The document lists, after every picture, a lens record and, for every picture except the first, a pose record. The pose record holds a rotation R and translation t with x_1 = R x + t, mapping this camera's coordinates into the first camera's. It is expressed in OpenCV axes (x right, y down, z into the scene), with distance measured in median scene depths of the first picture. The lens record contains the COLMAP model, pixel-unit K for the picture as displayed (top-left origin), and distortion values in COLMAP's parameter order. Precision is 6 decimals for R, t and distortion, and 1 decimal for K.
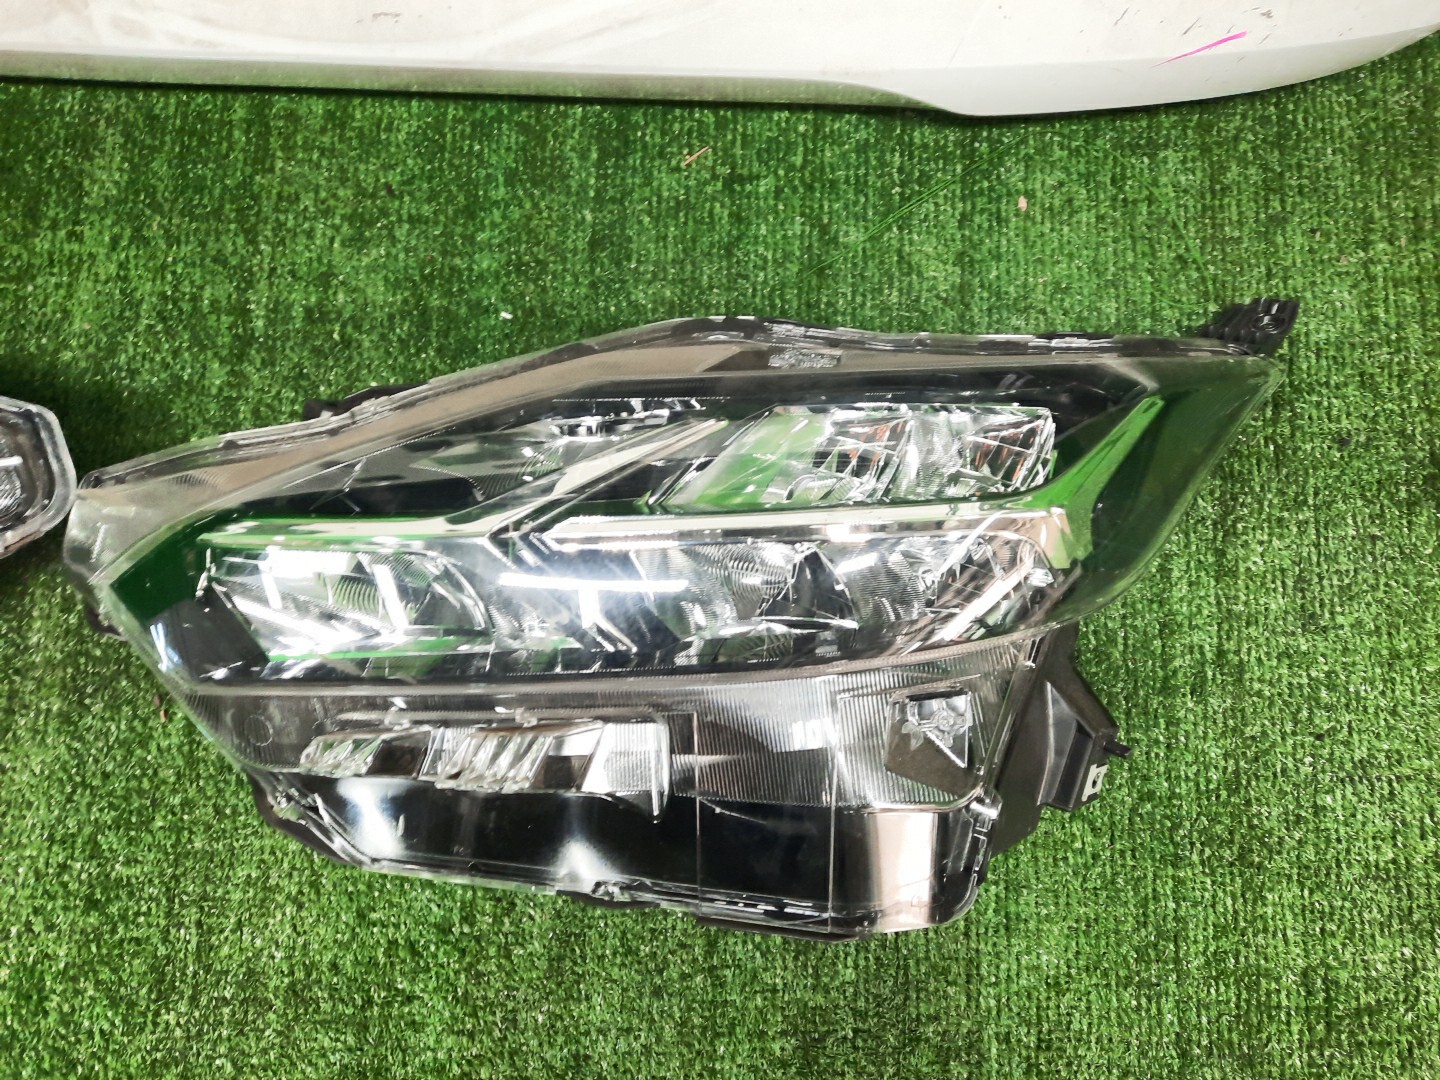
lens RADIAL K [[1034.8, 0, 723.0], [0, 1034.8, 535.9], [0, 0, 1]] dist [0.038731, -0.031234]
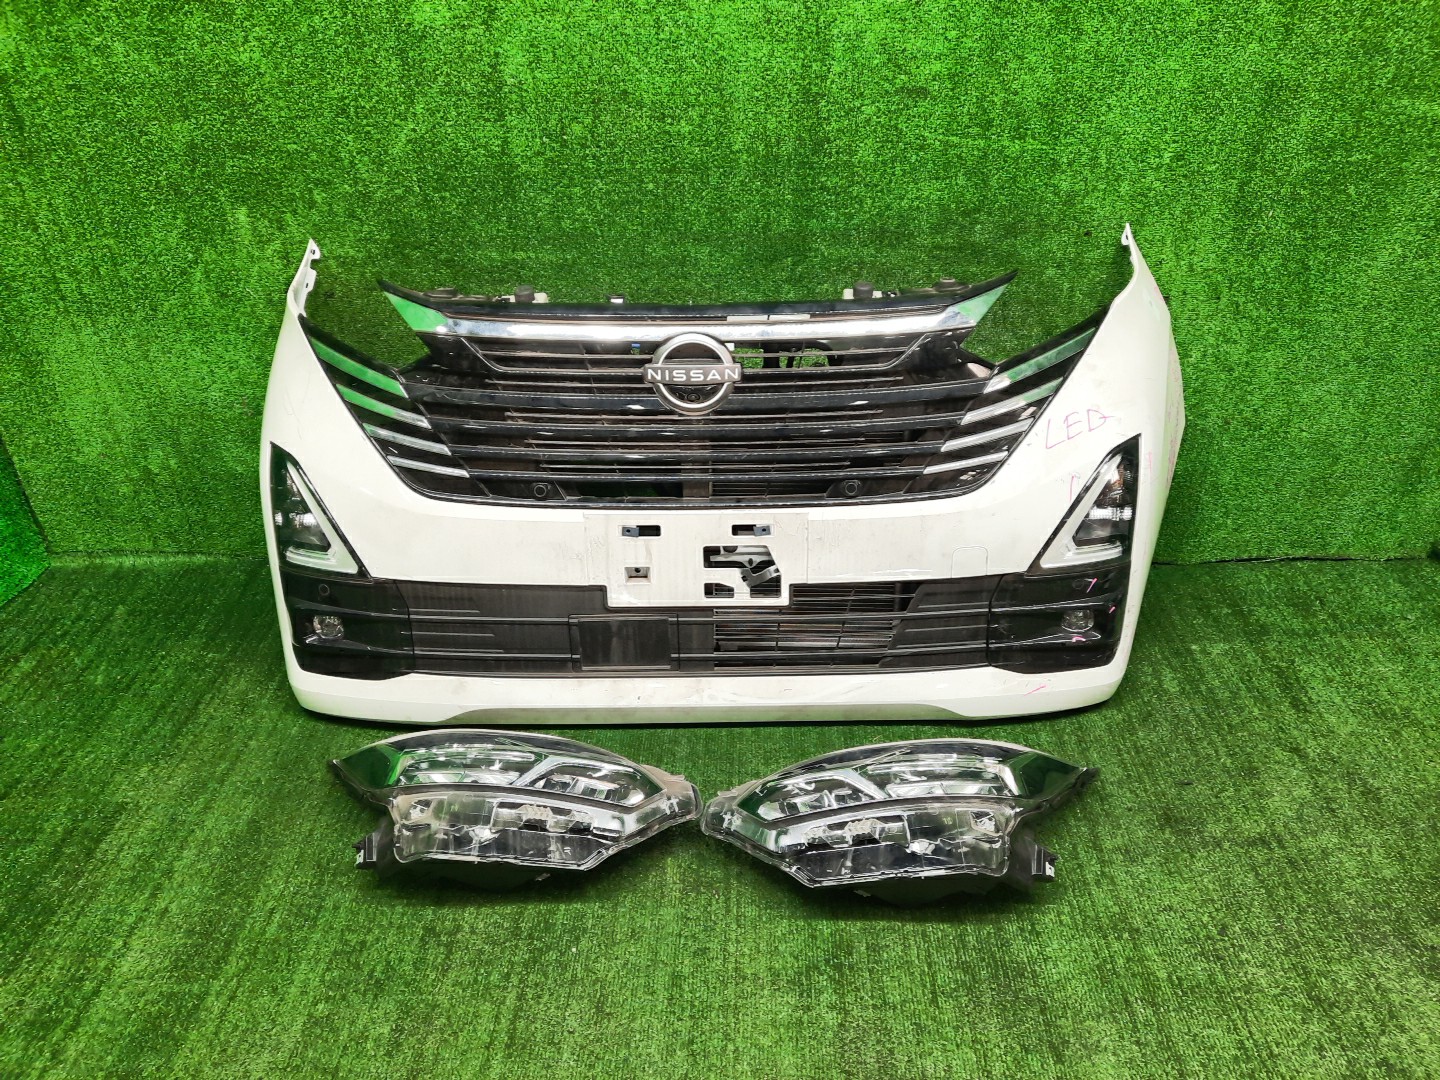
lens RADIAL K [[1034.8, 0, 723.2], [0, 1034.8, 539.3], [0, 0, 1]] dist [0.038731, -0.031234]
pose [[0.998429, -0.051697, -0.021623, -0.377351], [0.018101, 0.662719, -0.748650, 1.479046], [0.053033, 0.747082, 0.662613, -1.407929]]
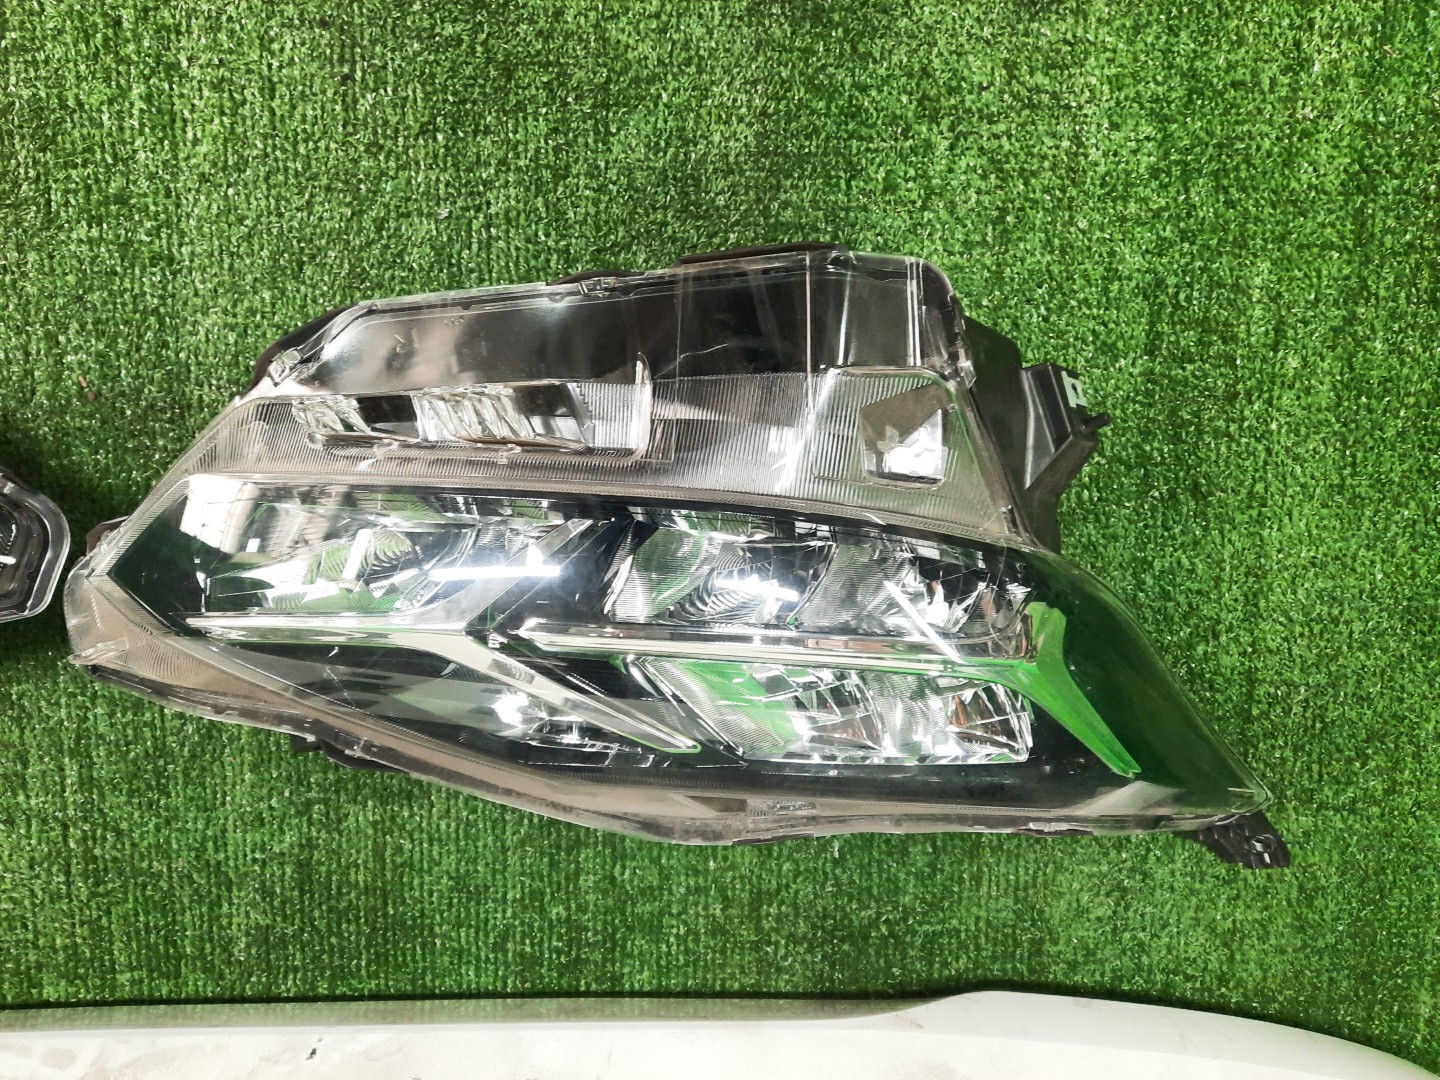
lens RADIAL K [[1034.8, 0, 726.9], [0, 1034.8, 543.8], [0, 0, 1]] dist [0.038731, -0.031234]
pose [[-0.991408, 0.045200, -0.122748, -0.950718], [-0.046497, -0.998889, 0.007719, -0.022566], [-0.122263, 0.013360, 0.992408, -0.088475]]
